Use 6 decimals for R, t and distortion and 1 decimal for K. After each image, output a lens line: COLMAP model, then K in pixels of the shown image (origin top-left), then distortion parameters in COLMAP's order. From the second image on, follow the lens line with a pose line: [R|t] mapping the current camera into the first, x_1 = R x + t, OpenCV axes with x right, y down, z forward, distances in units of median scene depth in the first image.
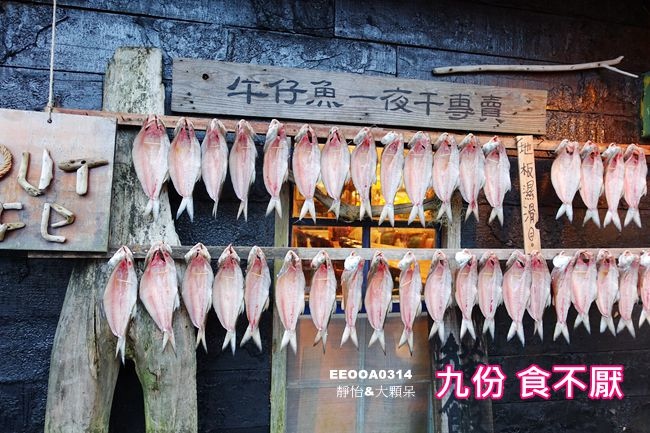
lens RADIAL K [[434.1, 0, 325.0], [0, 434.1, 216.5], [0, 0, 1]] dist [0.002692, -0.000064]
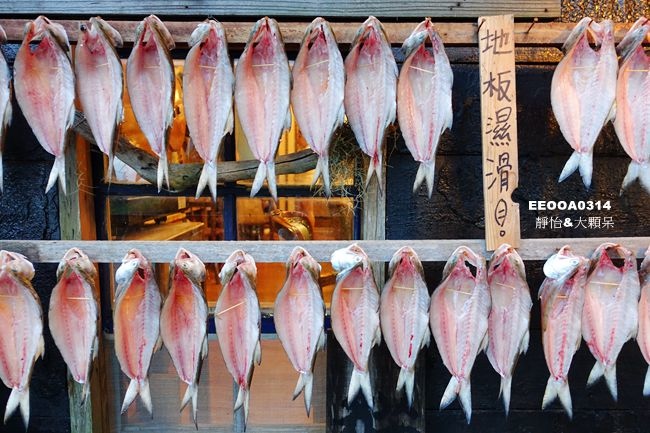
lens RADIAL K [[434.1, 0, 325.0], [0, 434.1, 216.5], [0, 0, 1]] dist [0.002692, -0.000064]
pose [[0.983392, 0.003504, -0.181463, 0.360341], [0.017634, 0.993239, 0.114739, -0.017781], [0.180638, -0.116034, 0.976681, 0.452415]]
